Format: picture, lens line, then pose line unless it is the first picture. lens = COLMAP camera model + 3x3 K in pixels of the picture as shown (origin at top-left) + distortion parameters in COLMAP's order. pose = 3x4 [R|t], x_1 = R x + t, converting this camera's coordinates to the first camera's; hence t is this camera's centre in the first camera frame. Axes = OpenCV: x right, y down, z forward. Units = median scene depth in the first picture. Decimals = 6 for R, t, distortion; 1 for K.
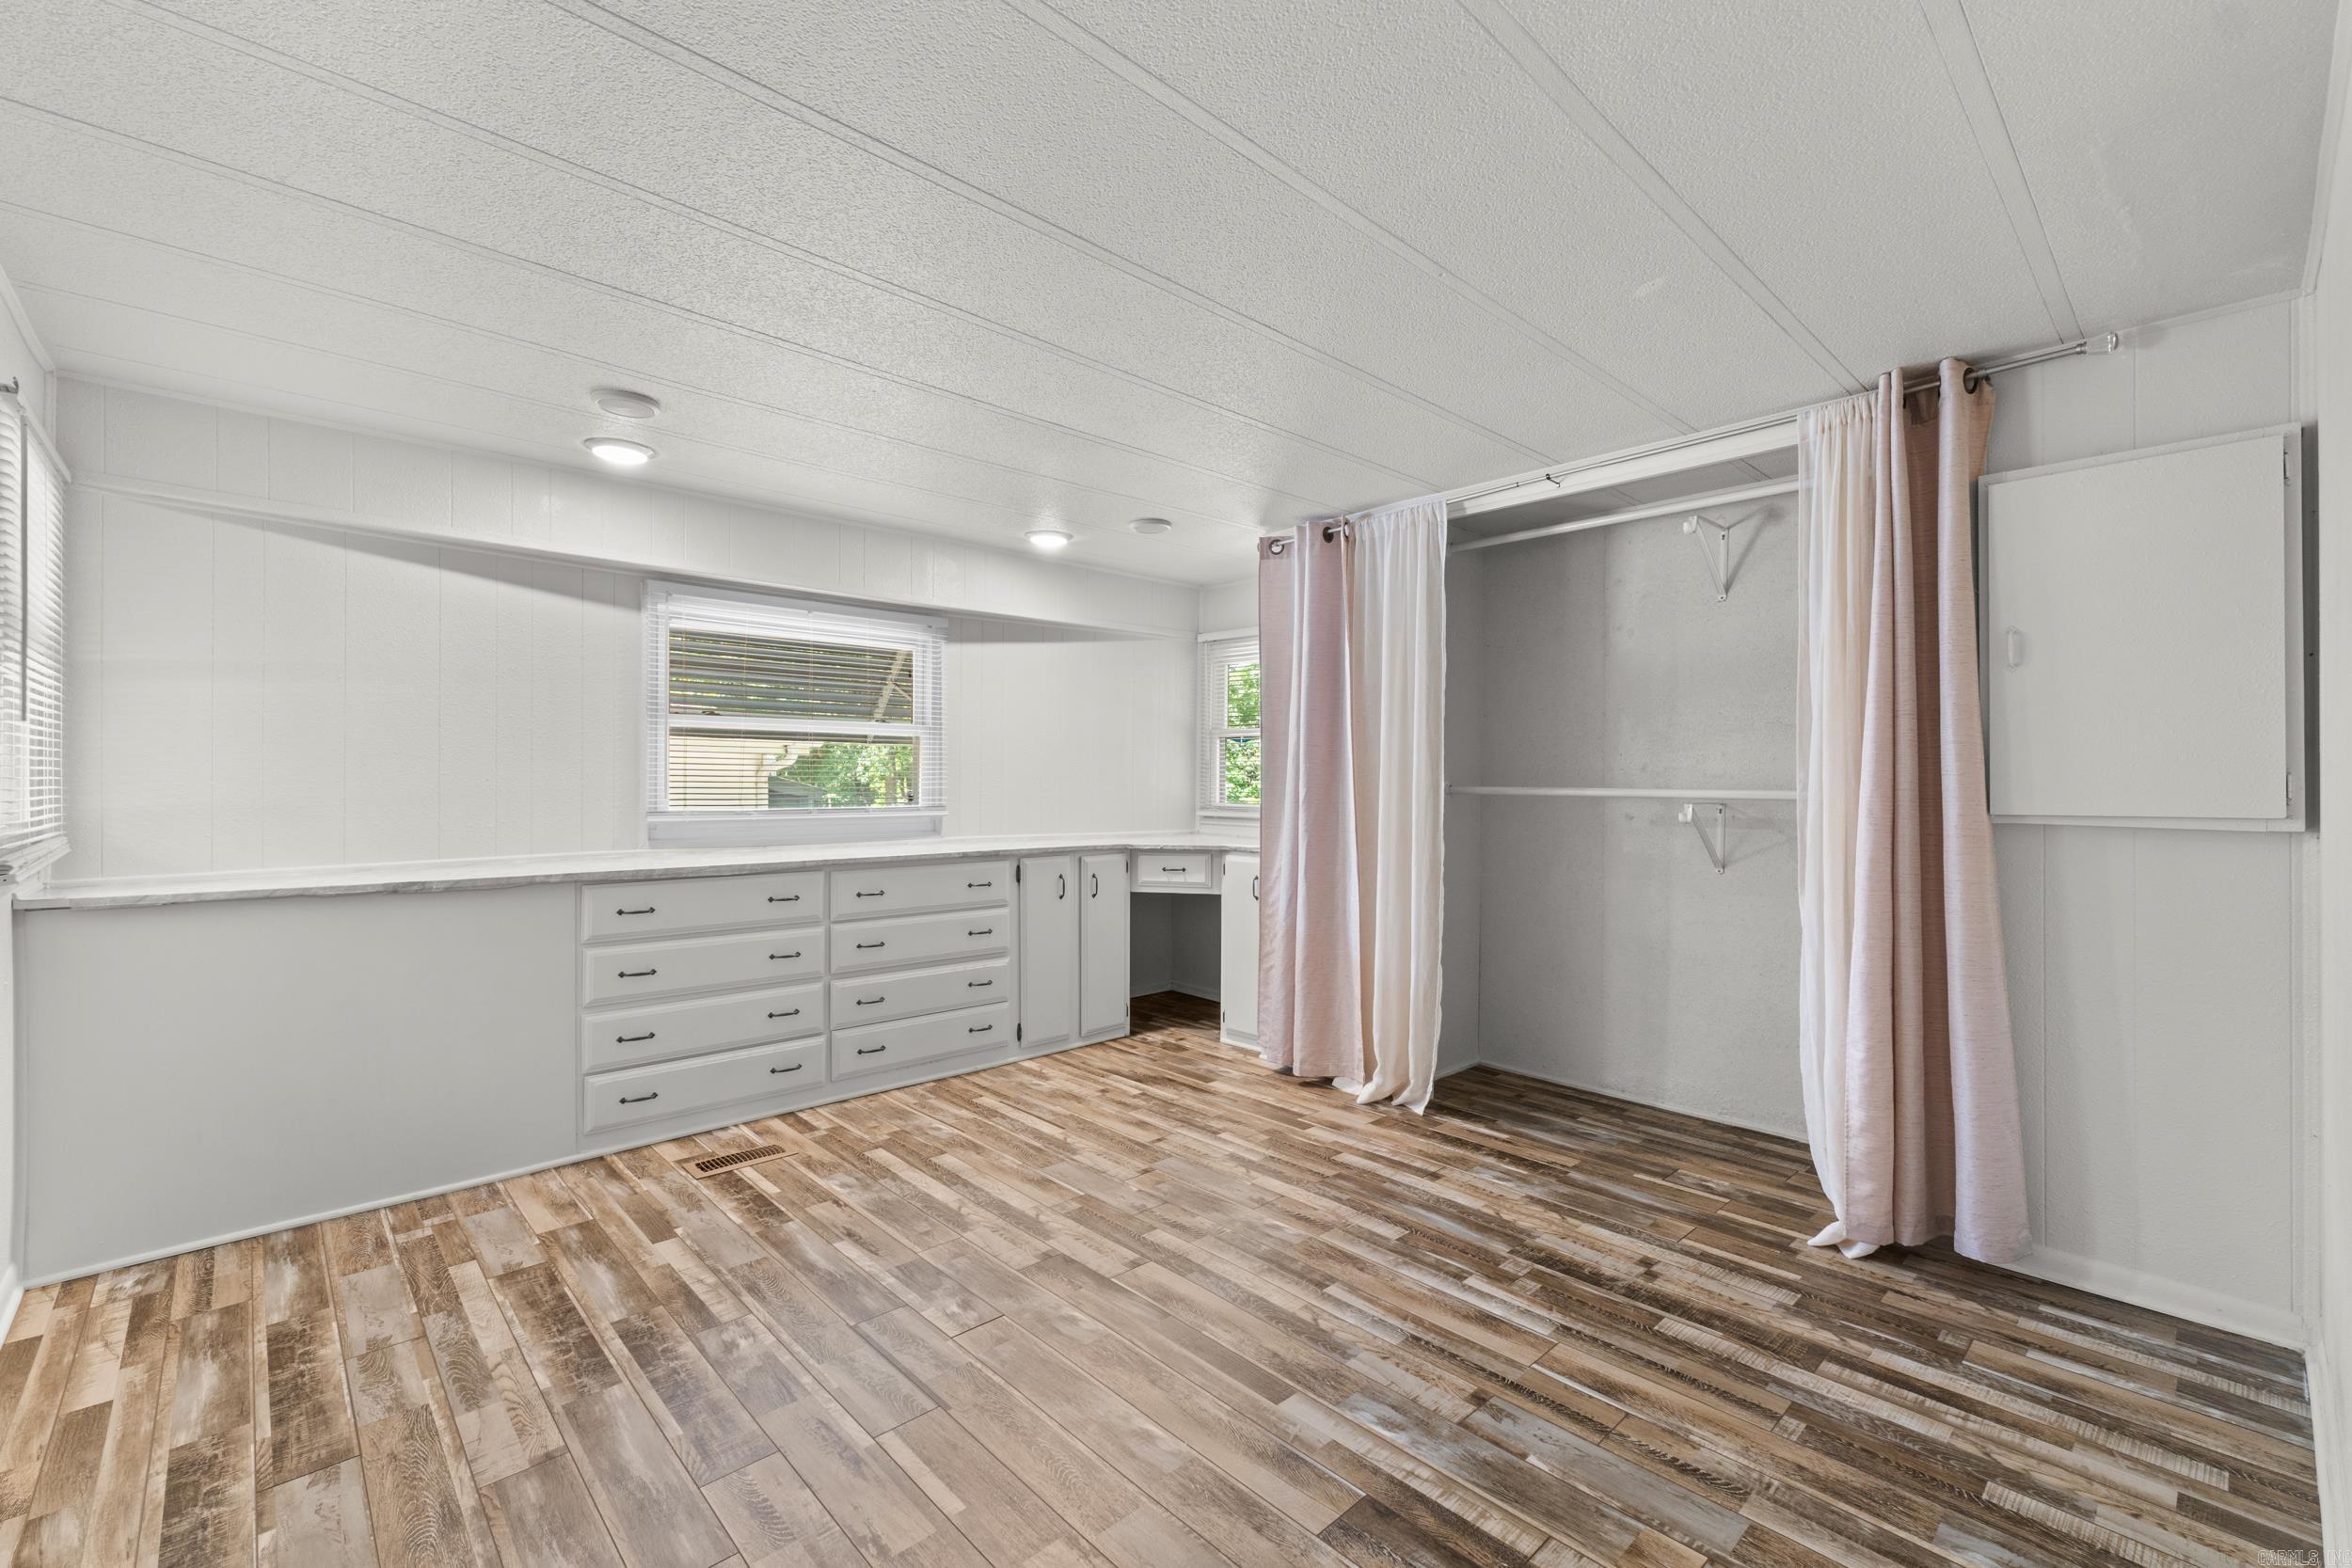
lens RADIAL K [[998.6, 0, 1185.2], [0, 998.6, 773.8], [0, 0, 1]] dist [0.002323, 0.000203]
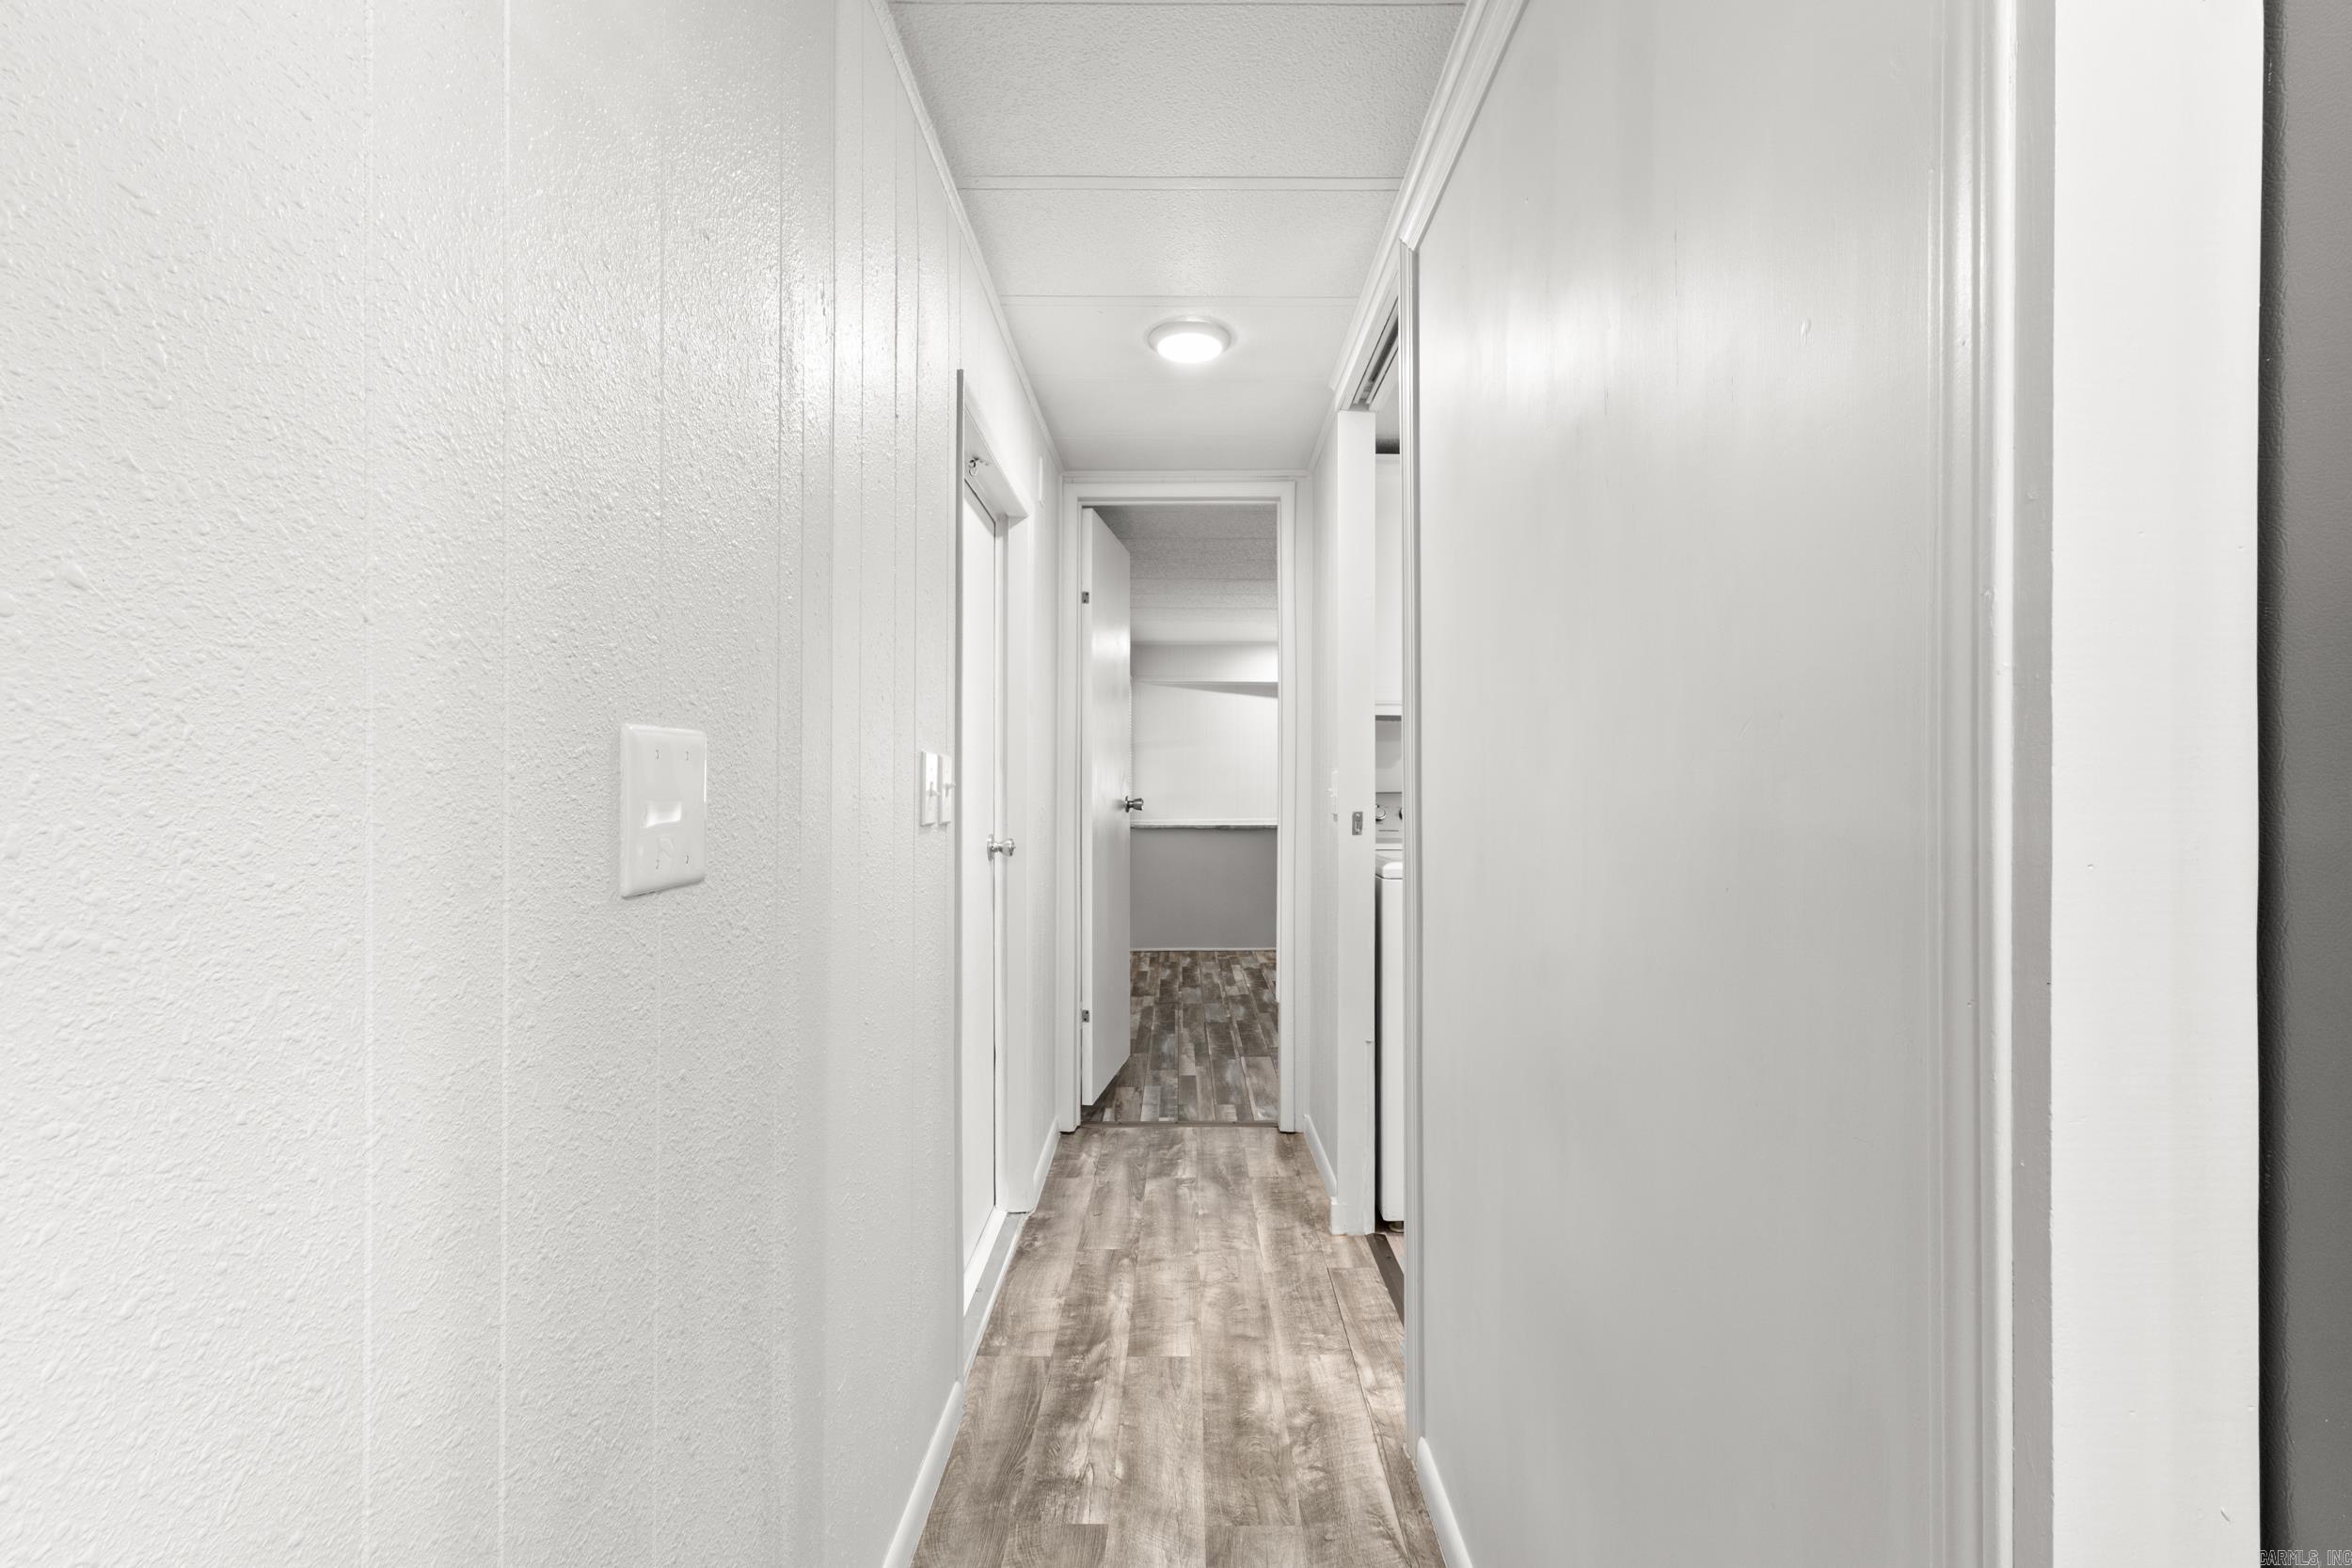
lens RADIAL K [[998.6, 0, 1172.7], [0, 998.6, 784.5], [0, 0, 1]] dist [0.002323, 0.000203]
pose [[0.722789, -0.011196, -0.690978, 1.154074], [0.014424, 0.999895, -0.001113, 0.008623], [0.690918, -0.009163, 0.722875, -1.196008]]
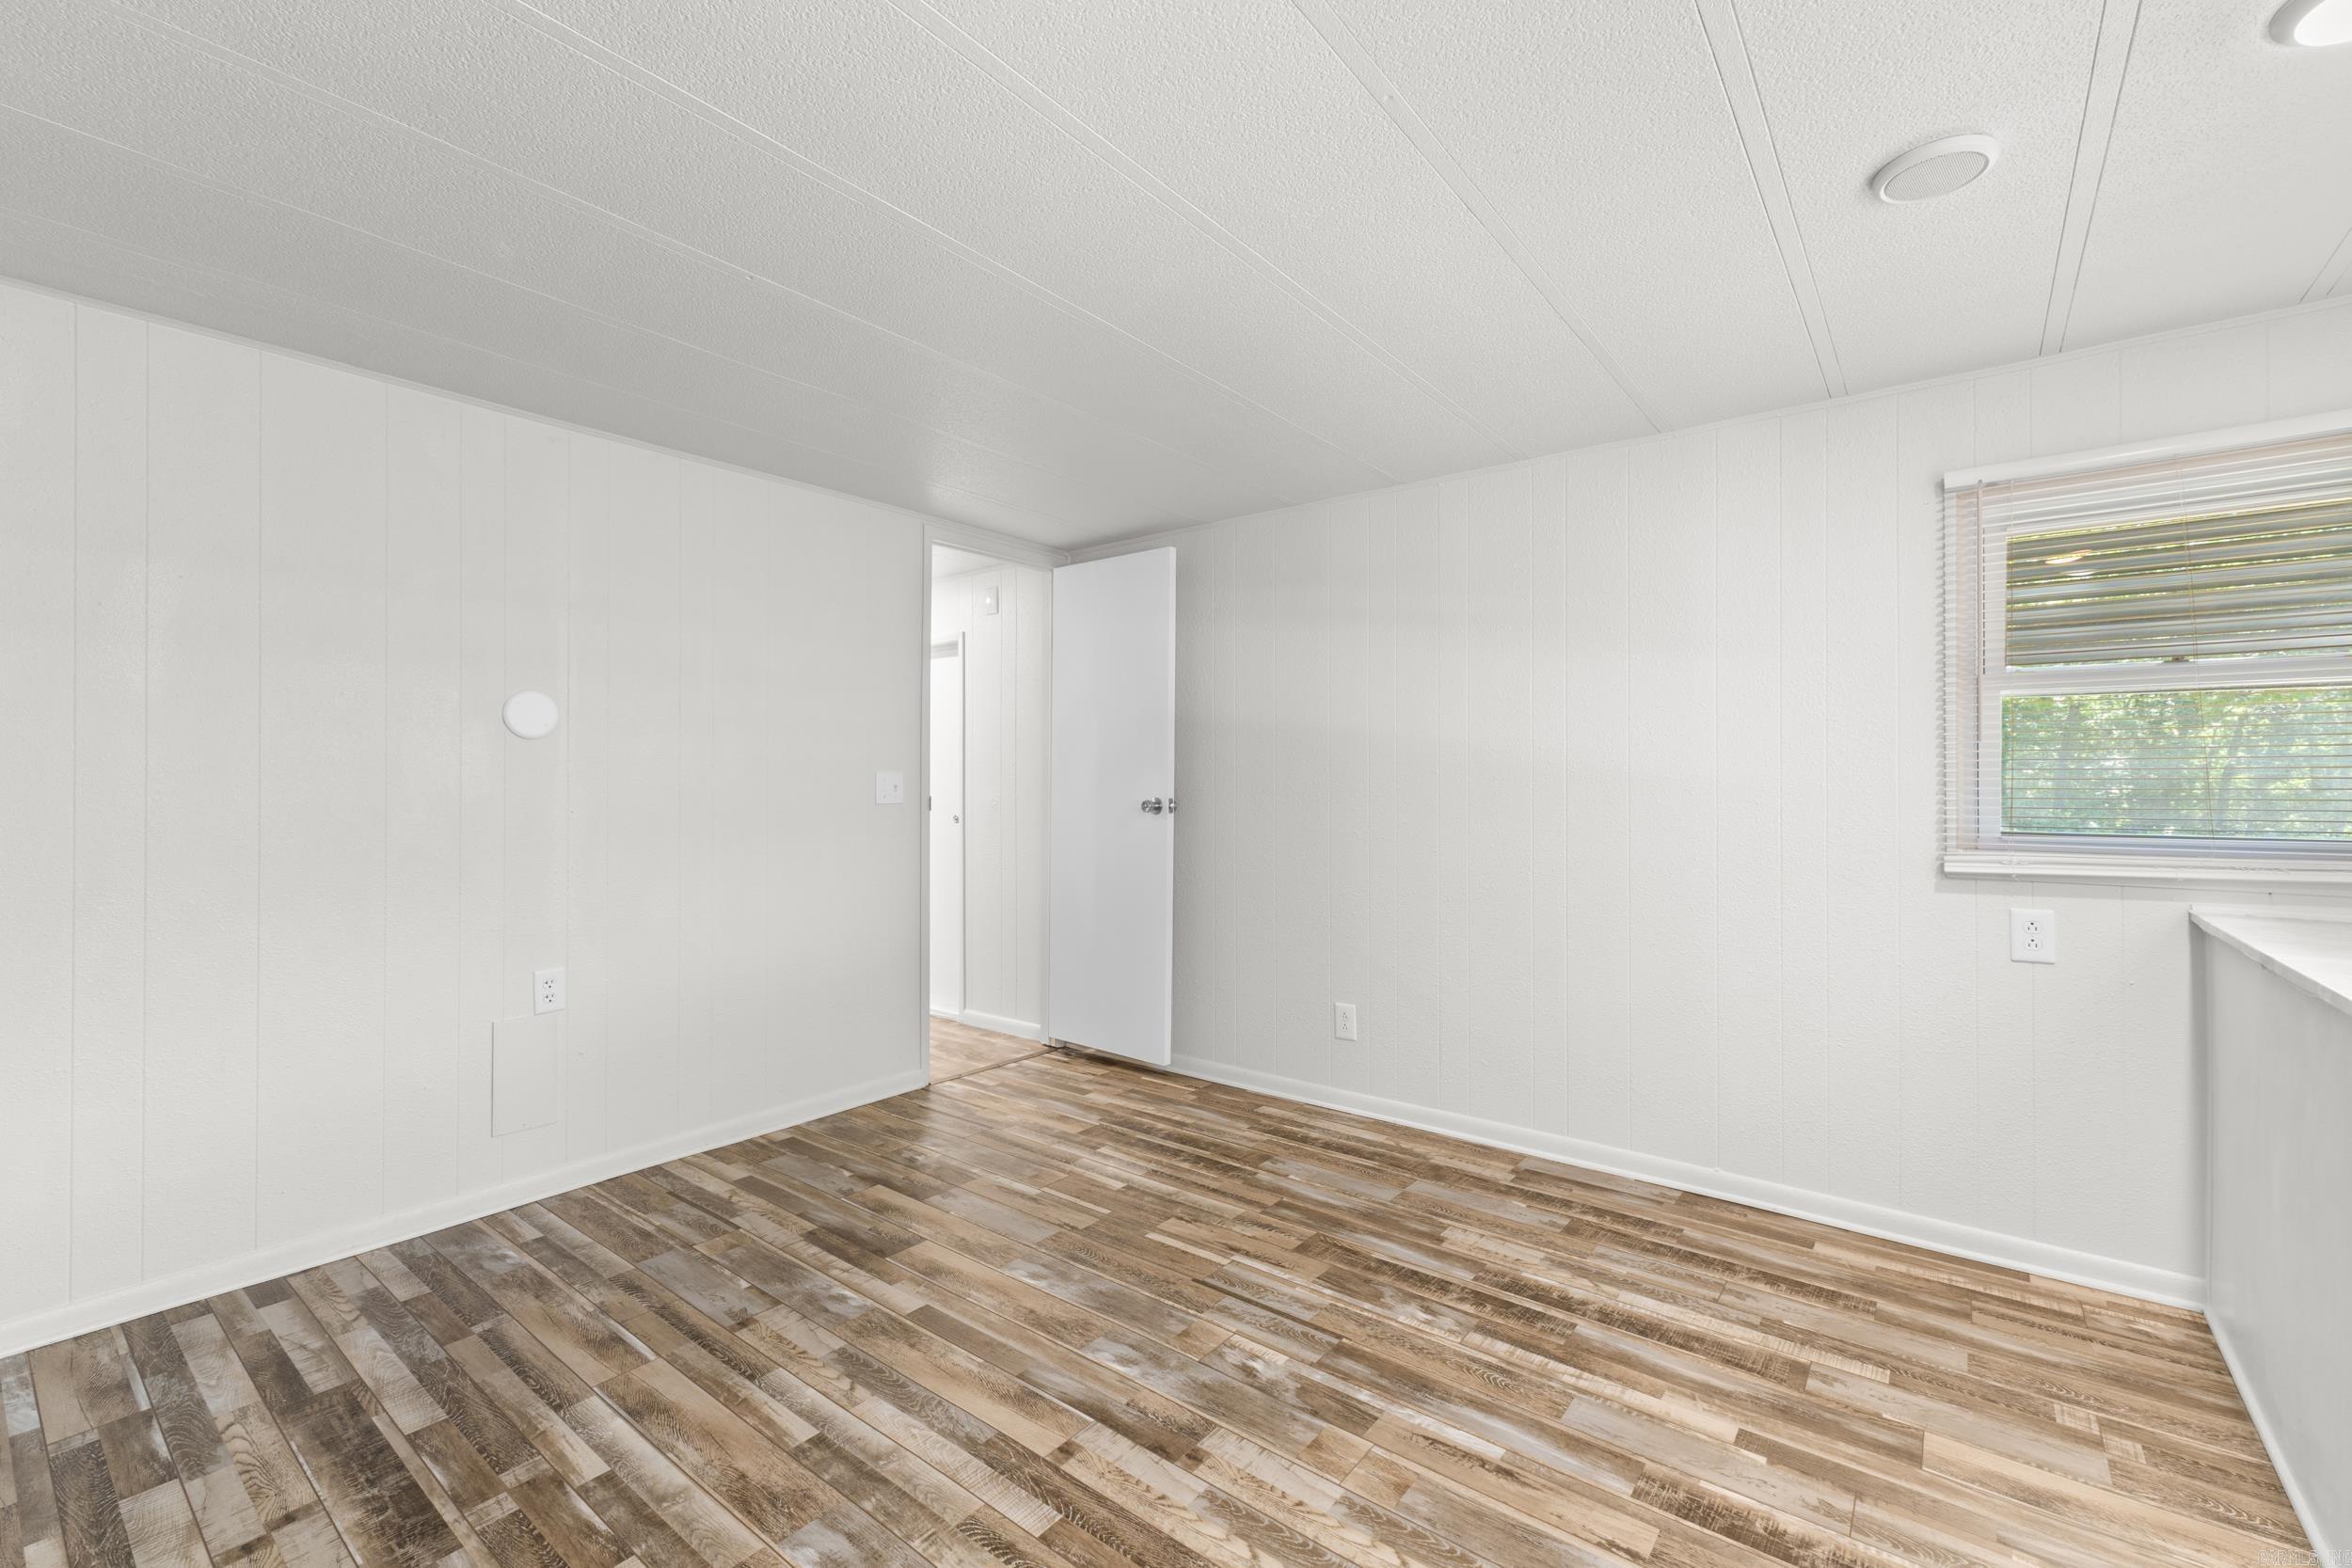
lens RADIAL K [[998.6, 0, 1176.0], [0, 998.6, 786.0], [0, 0, 1]] dist [0.002323, 0.000203]
pose [[-0.989796, -0.006203, -0.142355, -0.026111], [-0.005077, 0.999953, -0.008272, 0.016124], [0.142399, -0.007465, -0.989781, 1.980357]]
